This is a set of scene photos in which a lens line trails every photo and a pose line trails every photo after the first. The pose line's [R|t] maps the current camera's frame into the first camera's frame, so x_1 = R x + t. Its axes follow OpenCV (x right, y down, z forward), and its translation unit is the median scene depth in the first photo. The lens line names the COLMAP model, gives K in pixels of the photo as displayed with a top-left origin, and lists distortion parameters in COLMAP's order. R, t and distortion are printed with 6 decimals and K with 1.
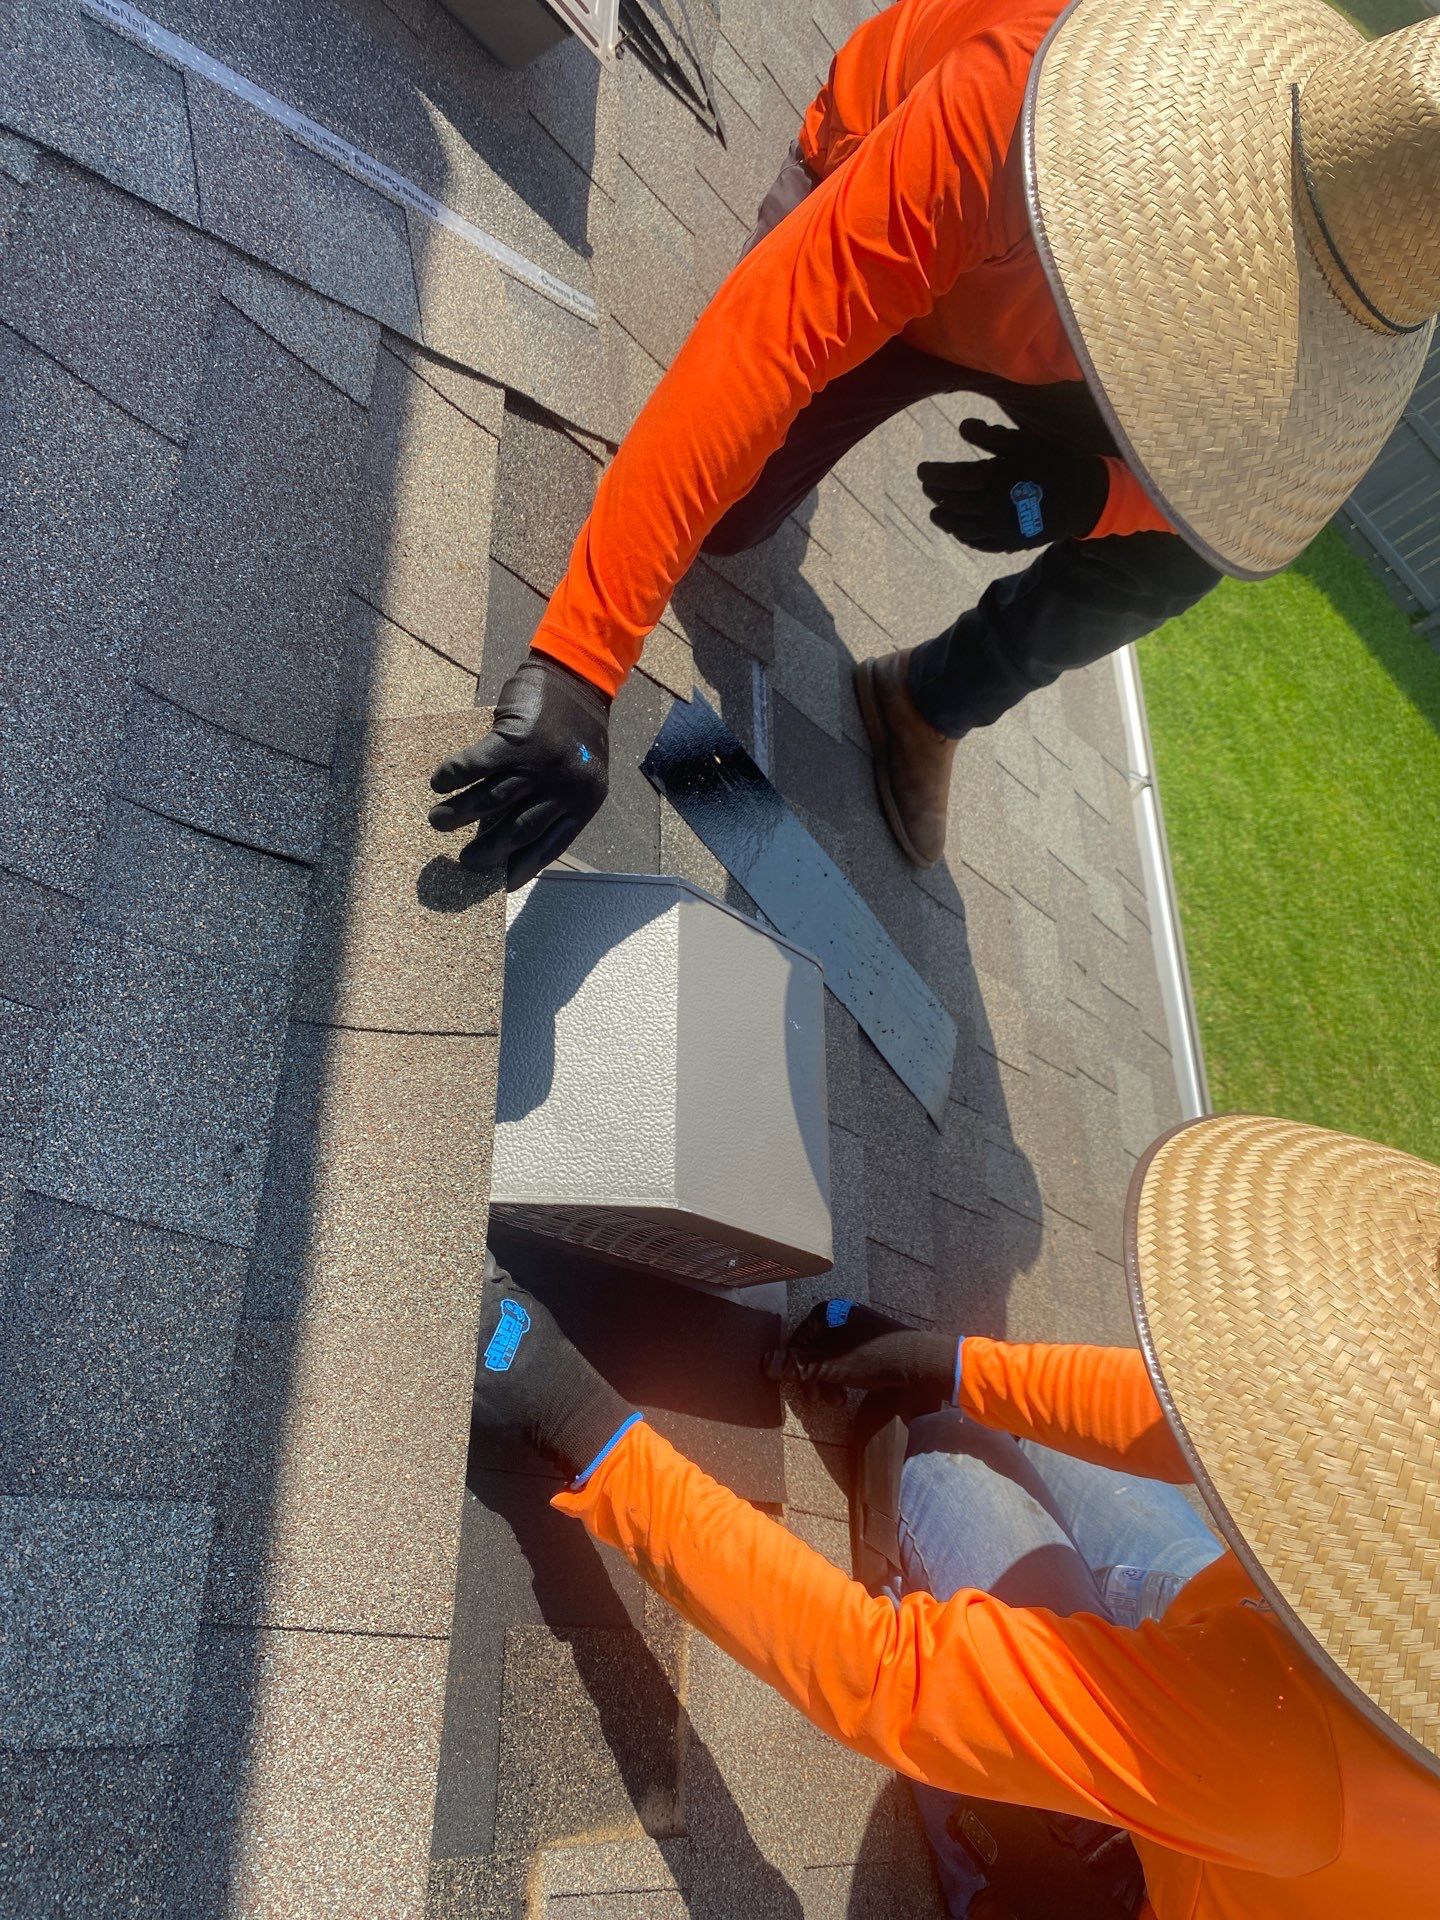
lens RADIAL K [[1472.7, 0, 724.9], [0, 1472.7, 937.0], [0, 0, 1]] dist [0.019513, -0.021502]
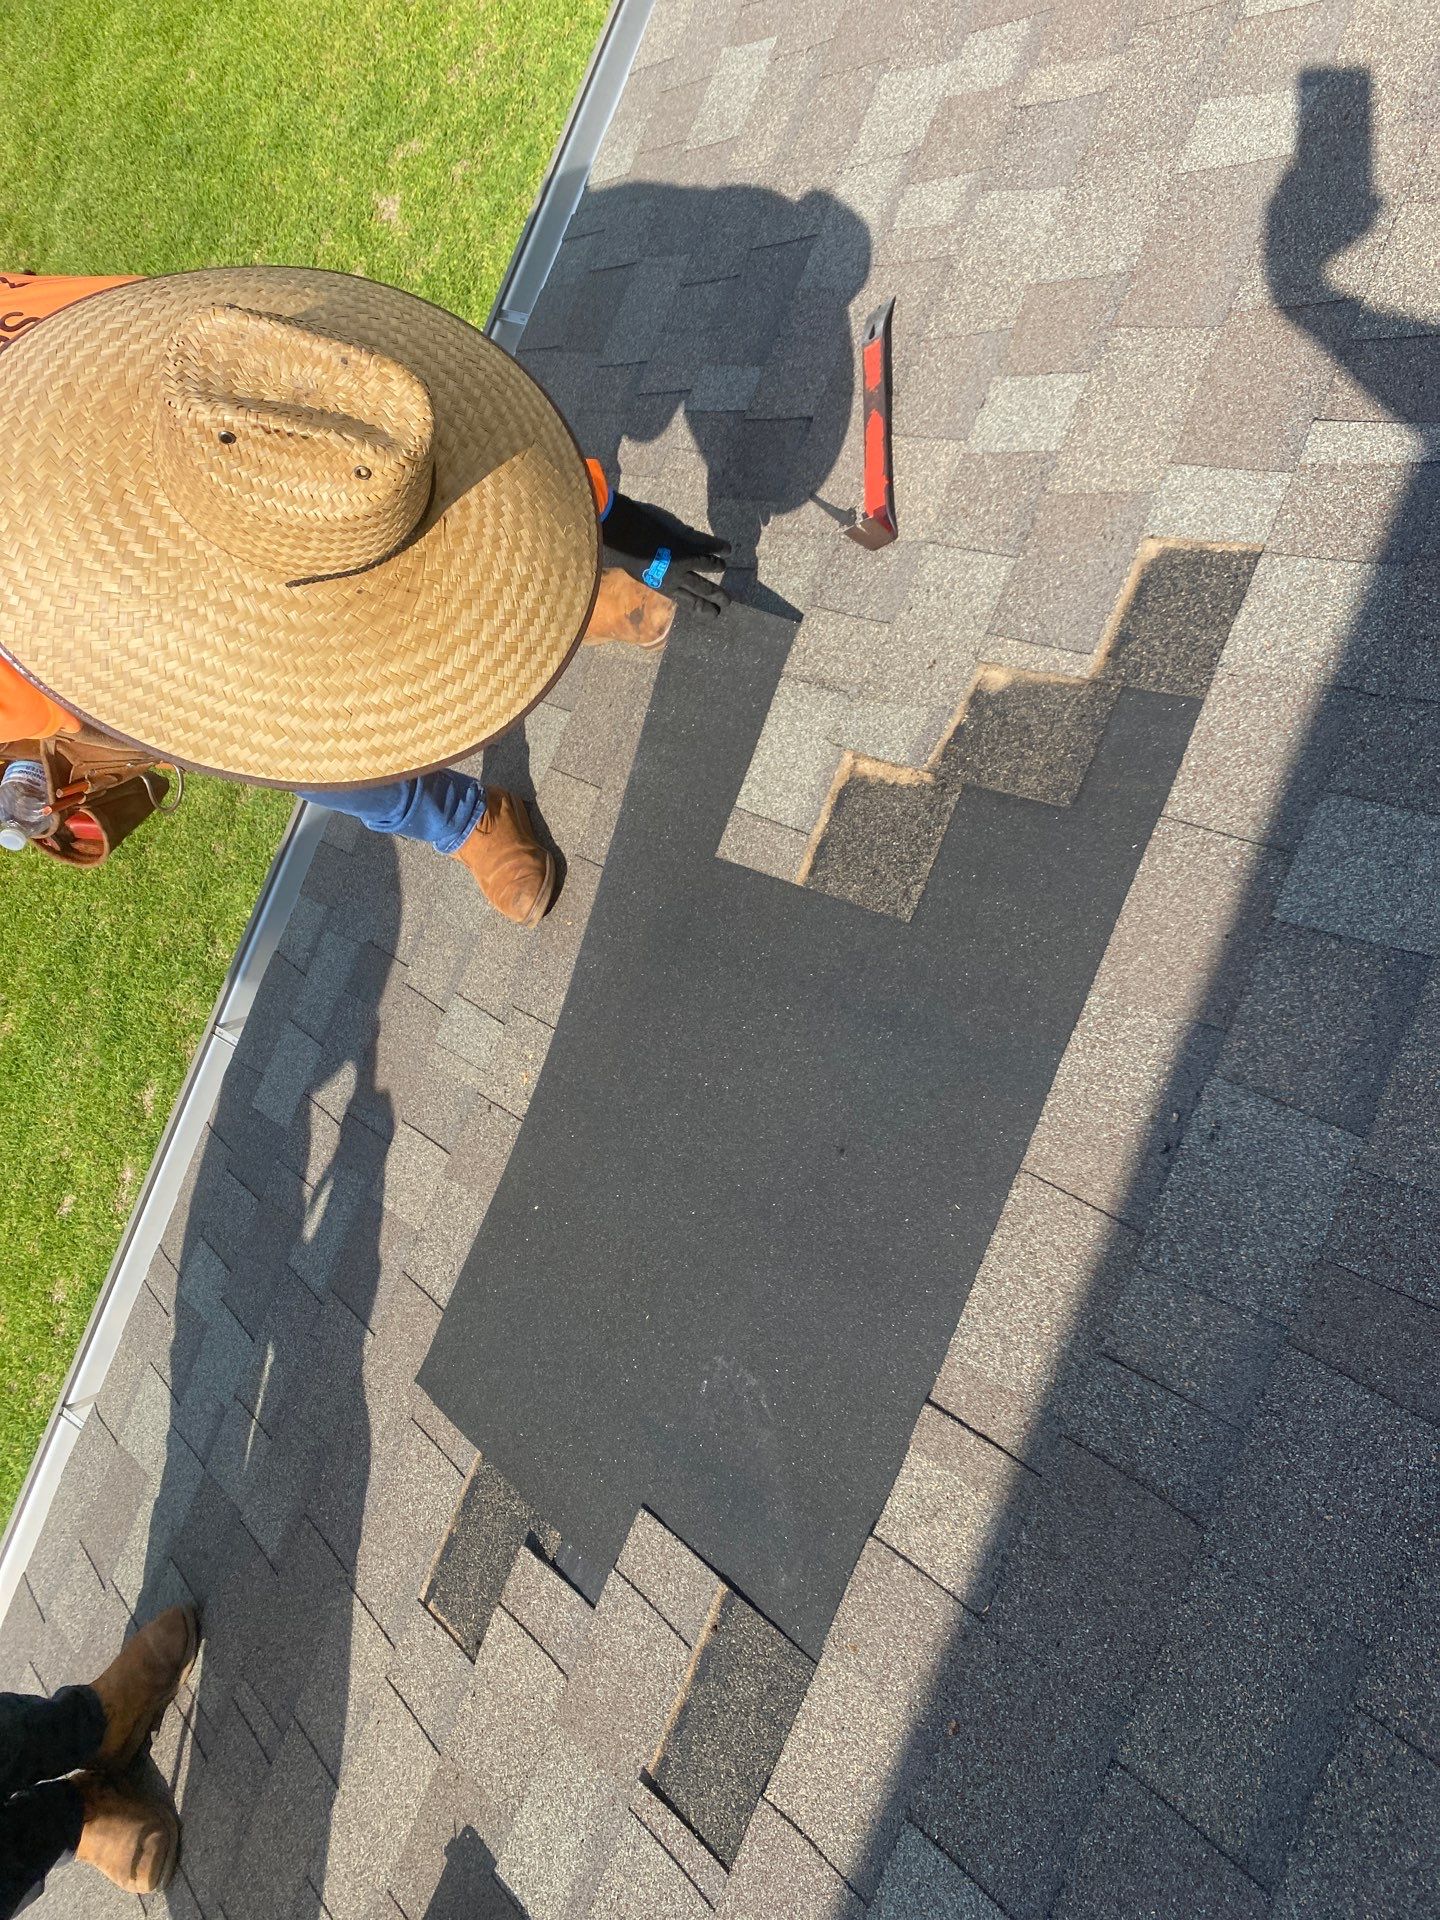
lens RADIAL K [[1472.7, 0, 726.9], [0, 1472.7, 942.8], [0, 0, 1]] dist [0.019513, -0.021502]
pose [[-0.922547, -0.375393, -0.089374, 0.190838], [0.300017, -0.843417, 0.445689, -0.310065], [-0.242688, 0.384355, 0.890715, -0.139259]]
